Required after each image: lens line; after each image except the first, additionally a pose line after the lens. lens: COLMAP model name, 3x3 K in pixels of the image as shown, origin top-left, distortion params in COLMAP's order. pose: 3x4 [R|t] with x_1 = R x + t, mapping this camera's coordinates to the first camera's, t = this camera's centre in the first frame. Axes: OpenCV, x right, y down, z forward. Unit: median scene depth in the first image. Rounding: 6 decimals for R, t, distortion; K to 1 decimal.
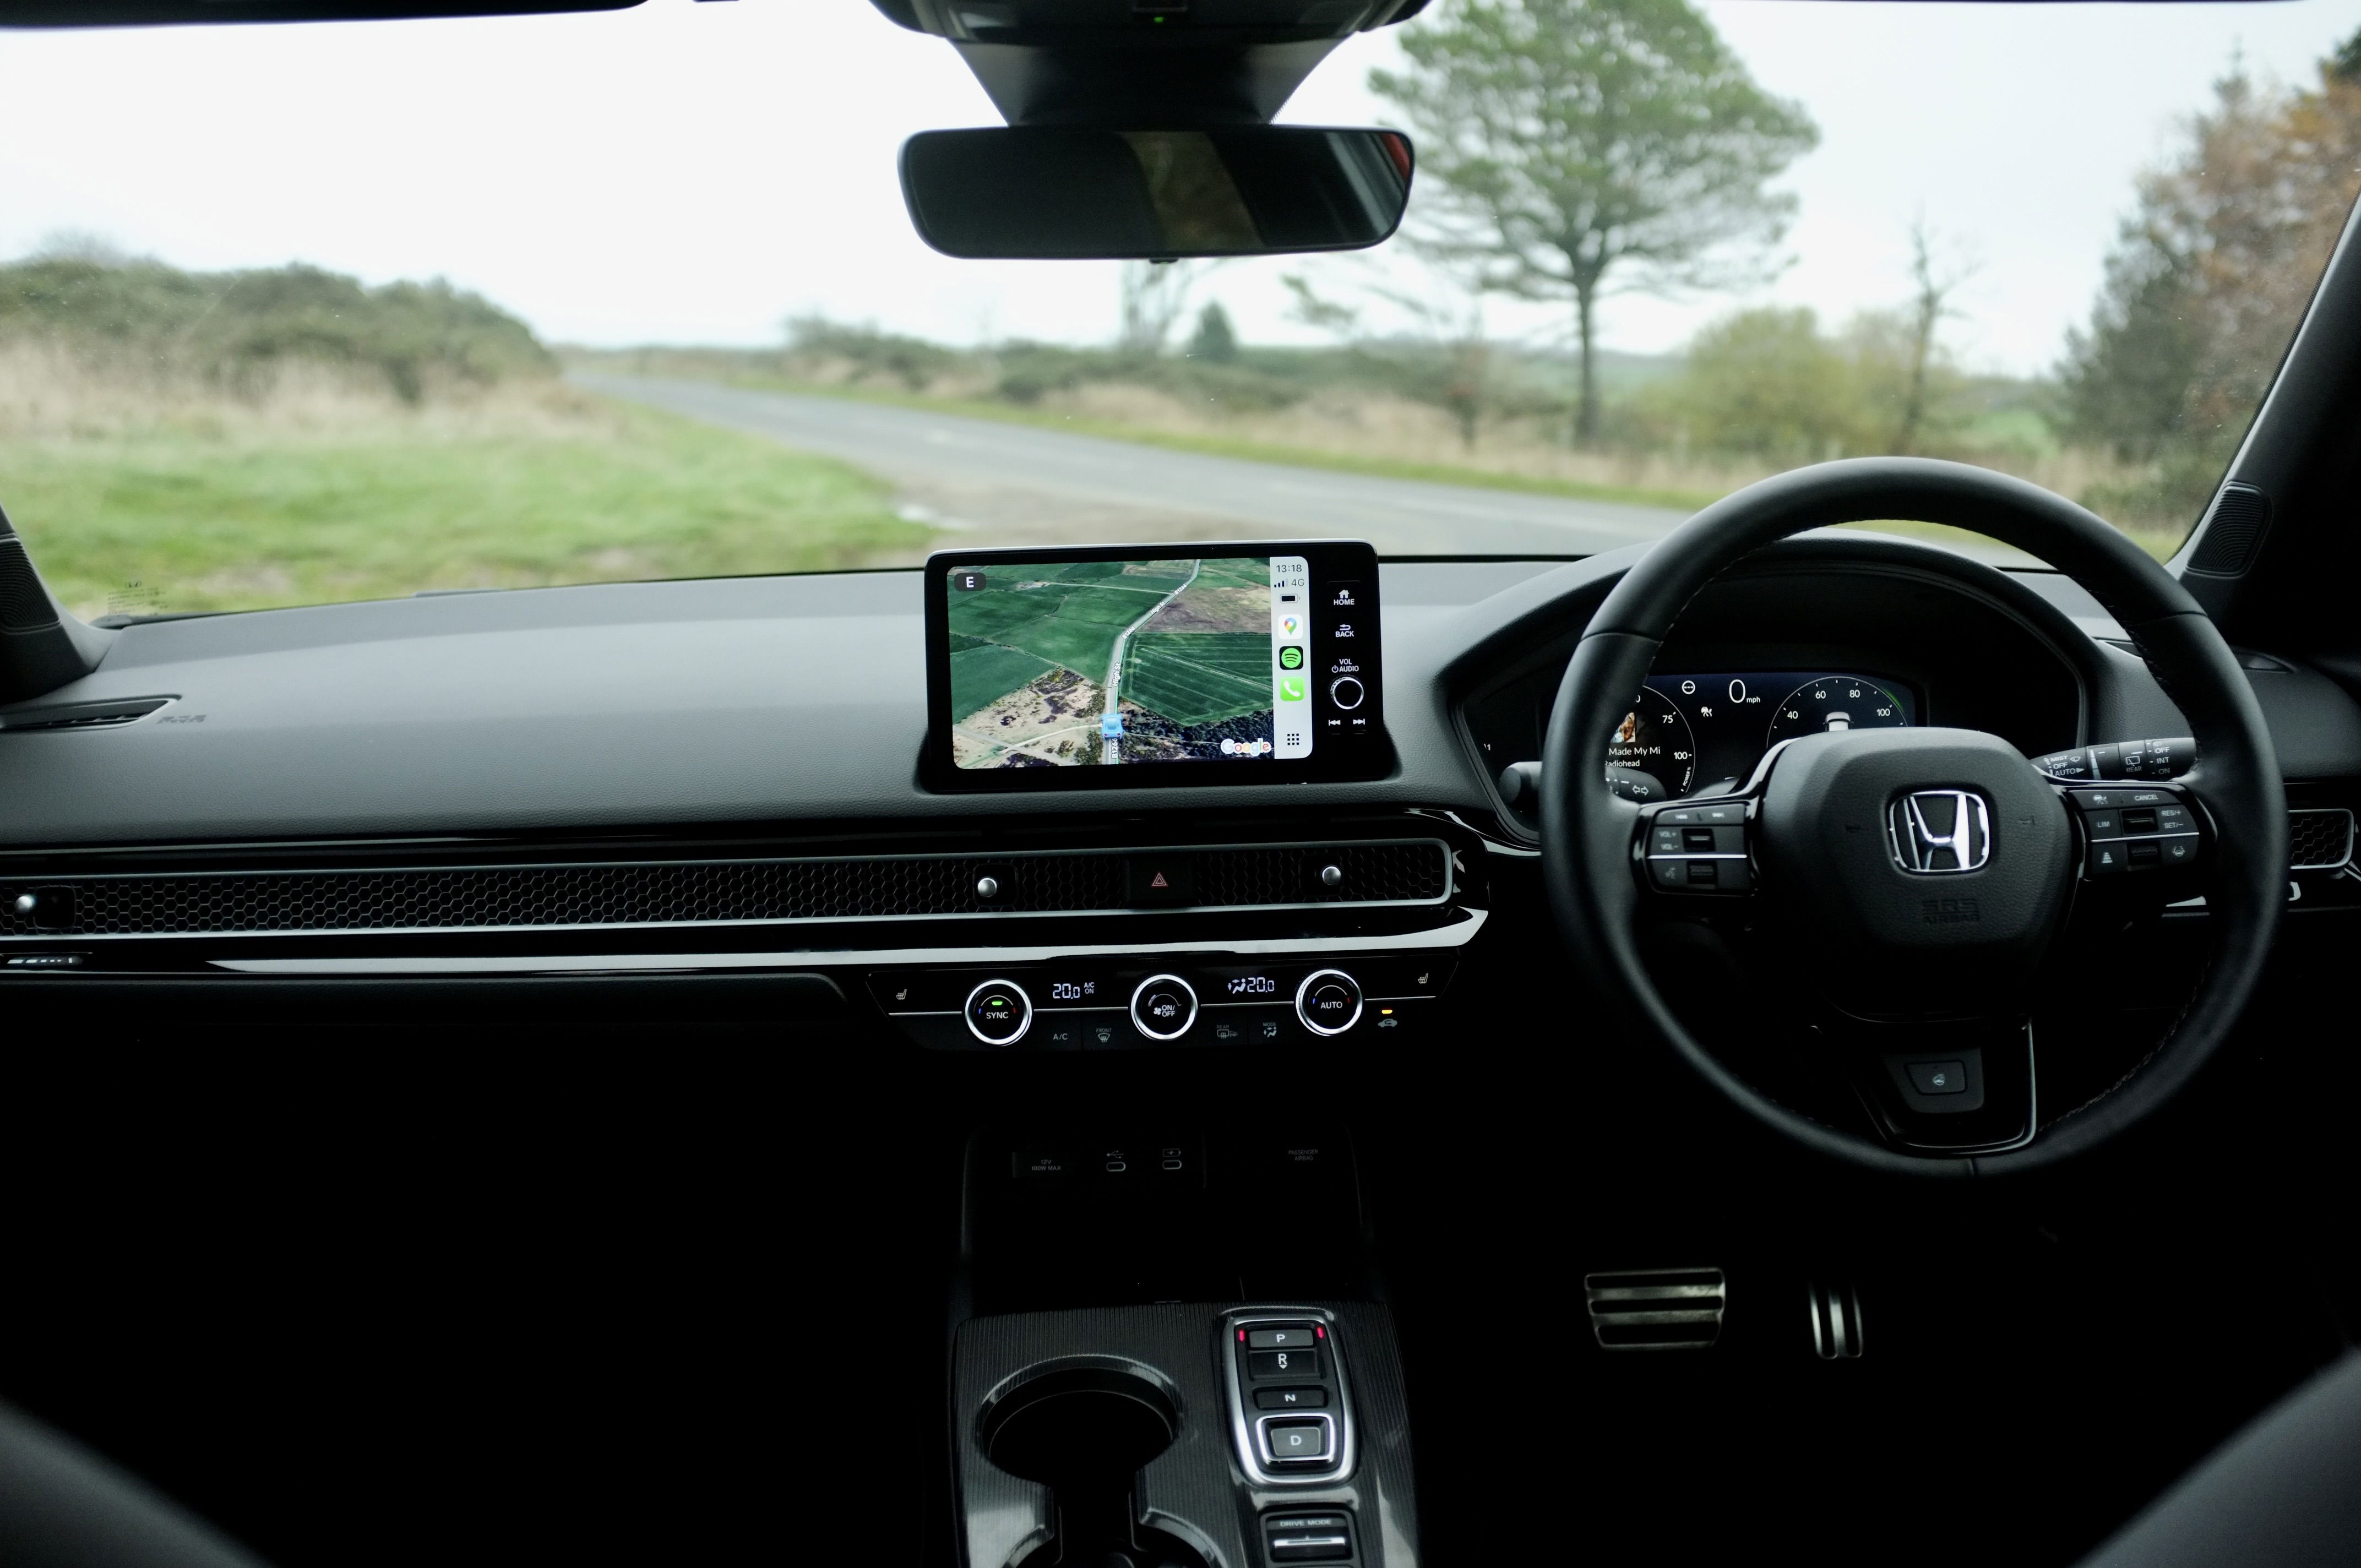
lens RADIAL K [[2400.7, 0, 1179.9], [0, 2400.7, 782.1], [0, 0, 1]] dist [-0.007837, 0.000000]
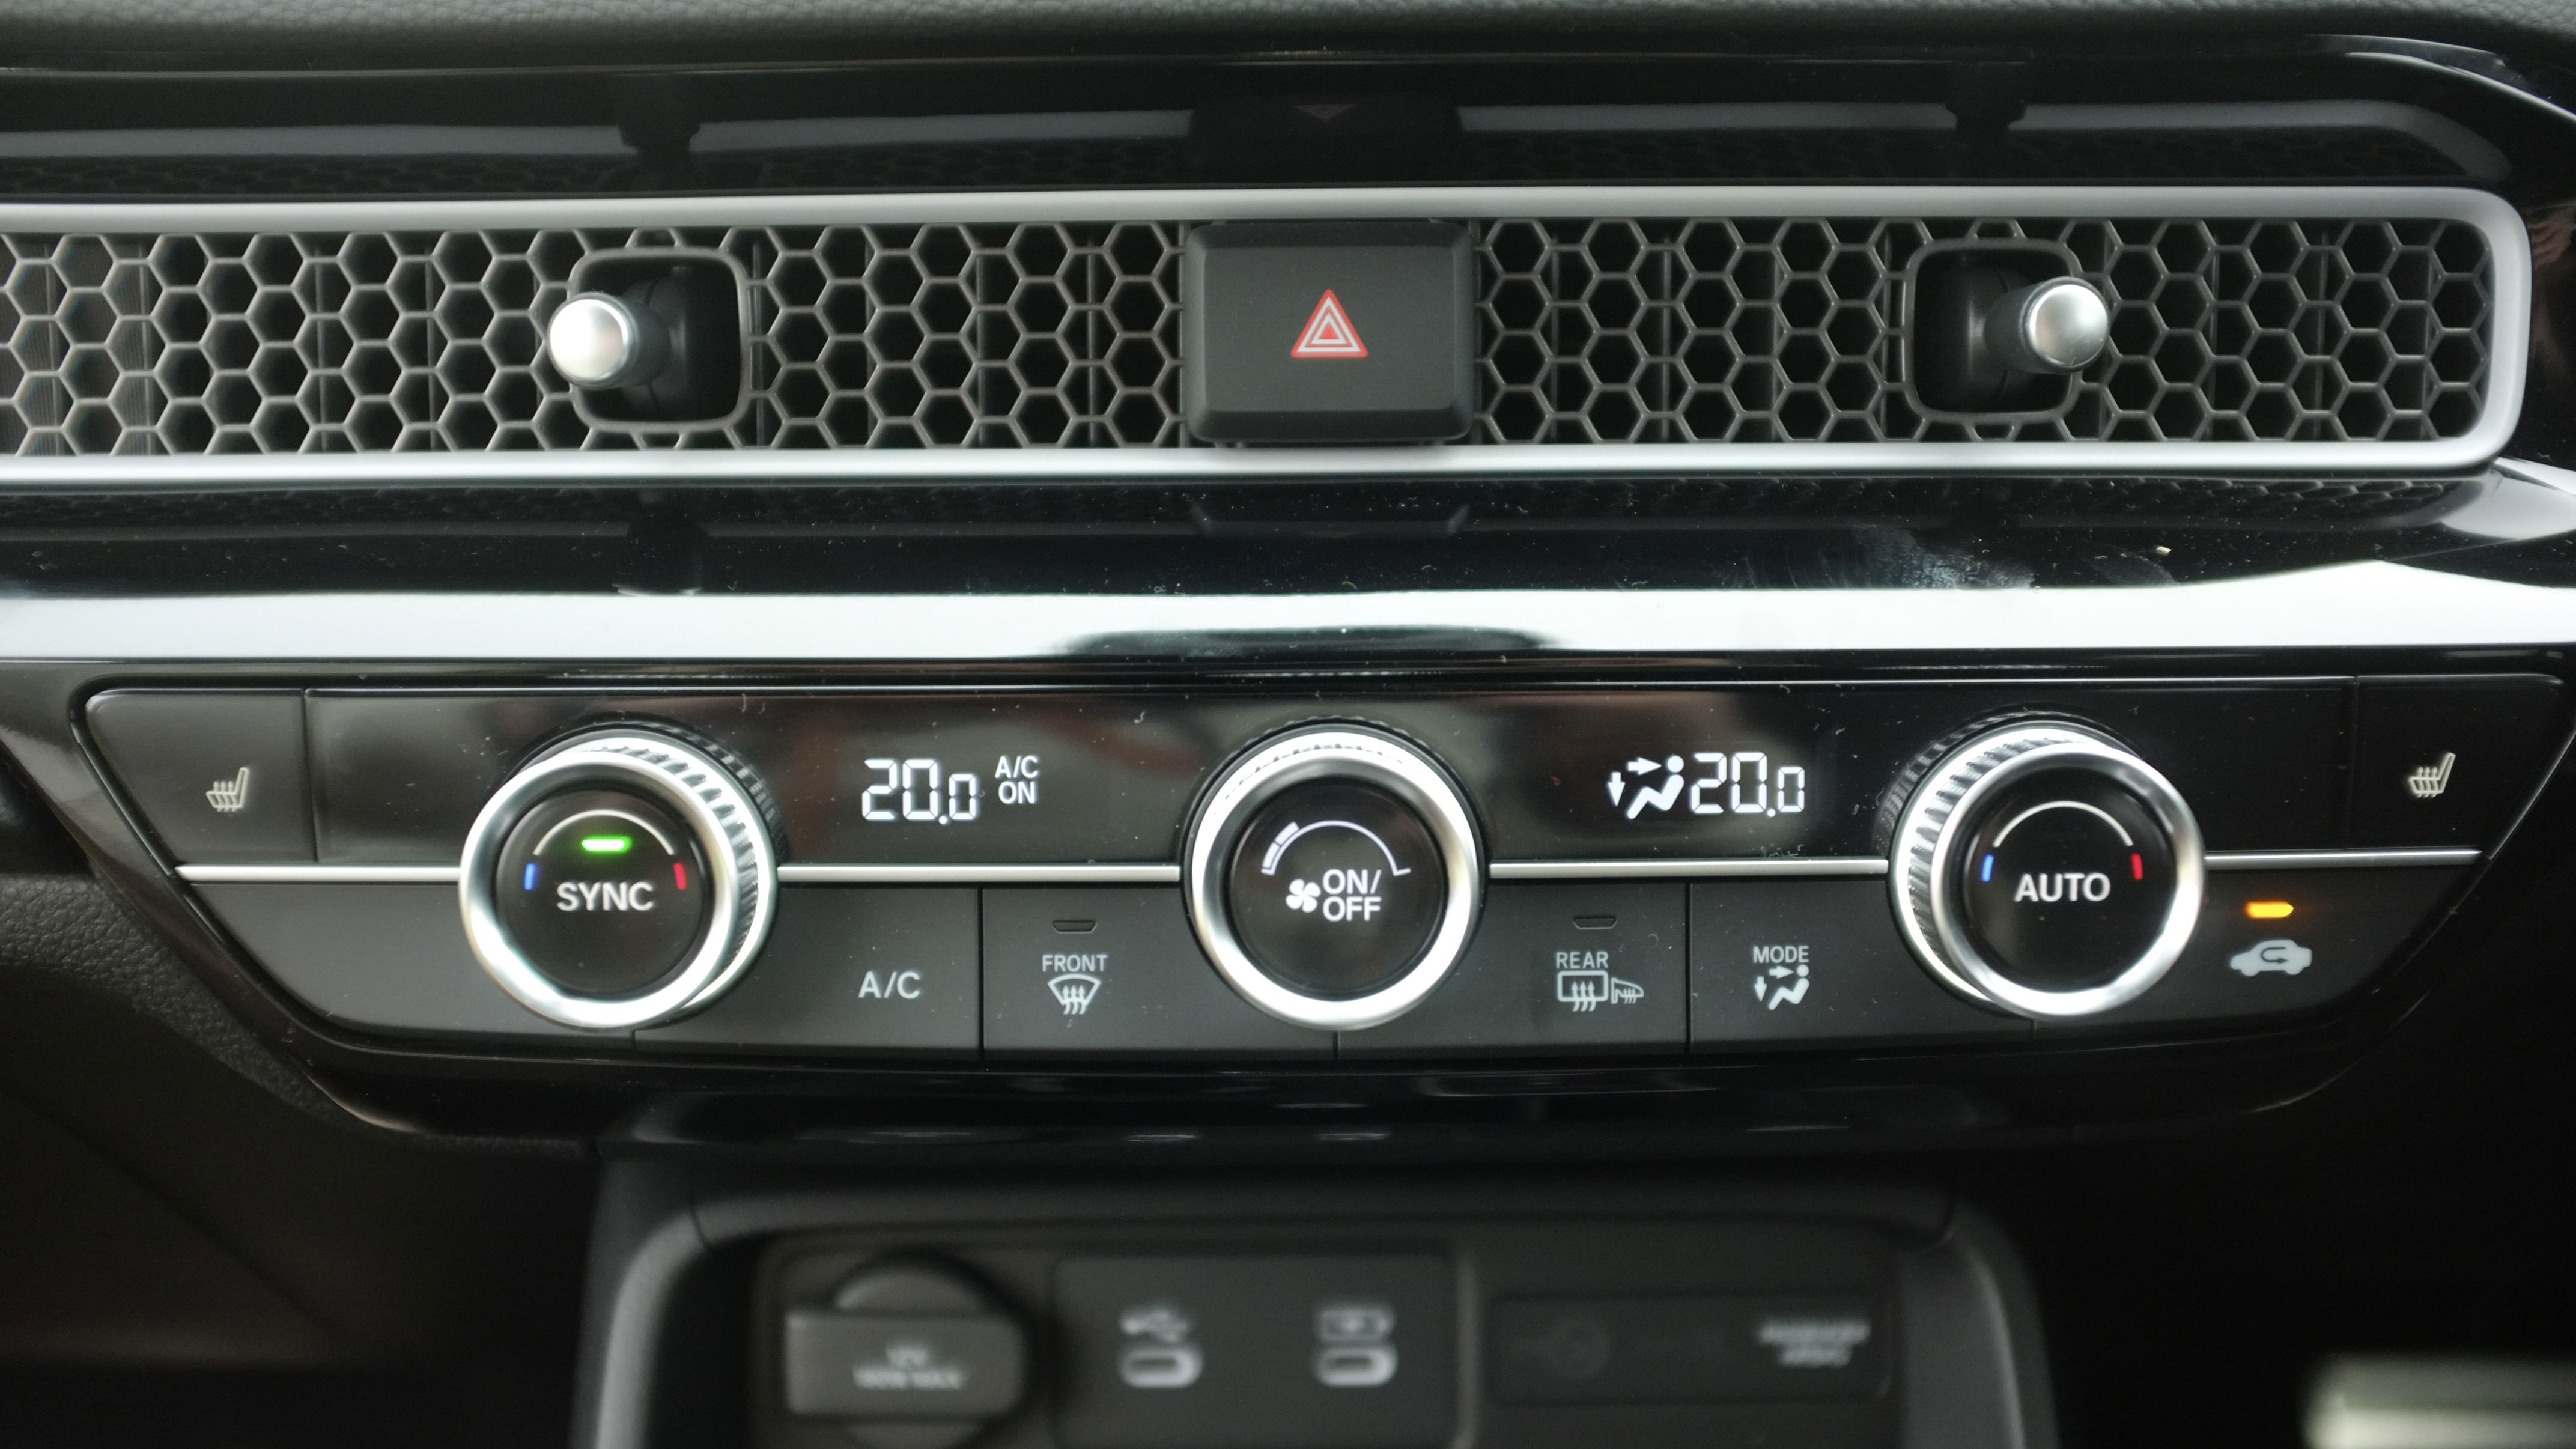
lens RADIAL K [[2775.9, 0, 1286.8], [0, 2775.9, 726.8], [0, 0, 1]] dist [-0.111068, 0.000000]
pose [[0.998728, 0.027031, -0.042567, -0.000078], [-0.021120, 0.990803, 0.133657, 0.043763], [0.045788, -0.132588, 0.990113, 0.733524]]
